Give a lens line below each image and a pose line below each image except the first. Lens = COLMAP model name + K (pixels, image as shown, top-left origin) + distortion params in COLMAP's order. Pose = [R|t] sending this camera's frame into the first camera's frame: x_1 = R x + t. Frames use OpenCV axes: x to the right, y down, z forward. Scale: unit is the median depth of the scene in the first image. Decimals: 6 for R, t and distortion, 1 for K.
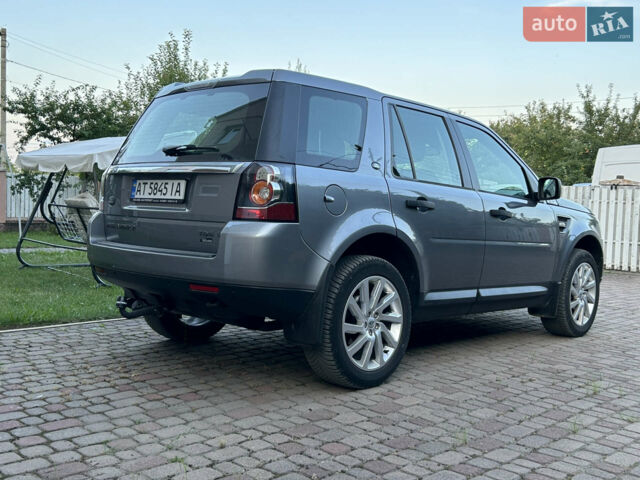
lens RADIAL K [[694.3, 0, 322.8], [0, 694.3, 244.0], [0, 0, 1]] dist [0.133602, -0.346193]
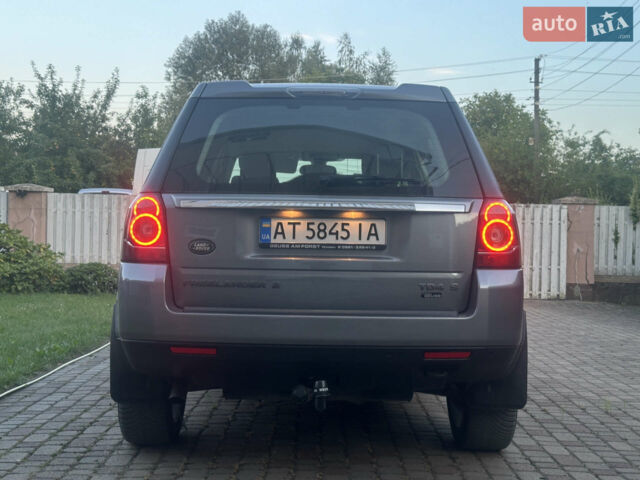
lens RADIAL K [[888.5, 0, 316.1], [0, 888.5, 240.3], [0, 0, 1]] dist [0.152364, -0.170217]
pose [[0.719078, -0.031216, 0.694228, -0.887521], [0.044184, 0.999023, -0.000844, -0.067150], [-0.693524, 0.031281, 0.719754, 0.316405]]
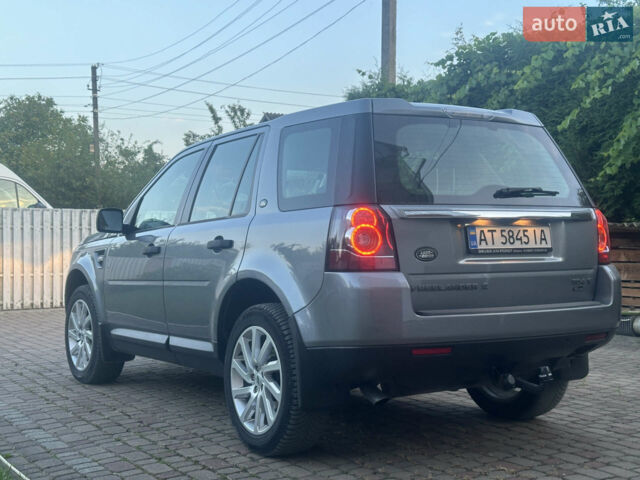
lens RADIAL K [[888.5, 0, 316.1], [0, 888.5, 240.3], [0, 0, 1]] dist [0.152364, -0.170217]
pose [[0.237287, -0.038224, 0.970687, -1.330748], [0.063838, 0.997679, 0.023681, -0.113947], [-0.969340, 0.056348, 0.239177, 0.953771]]
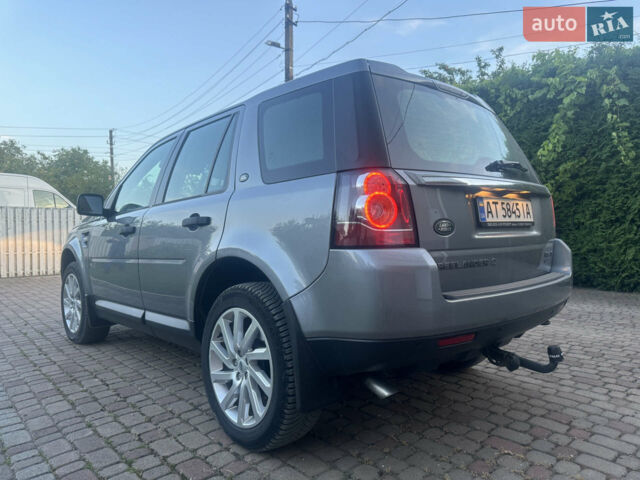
lens RADIAL K [[449.3, 0, 317.7], [0, 449.3, 236.5], [0, 0, 1]] dist [0.079547, -0.107163]
pose [[0.065116, -0.052413, 0.996500, -0.775530], [0.066098, 0.996653, 0.048102, -0.086843], [-0.995686, 0.062734, 0.068363, 1.169467]]
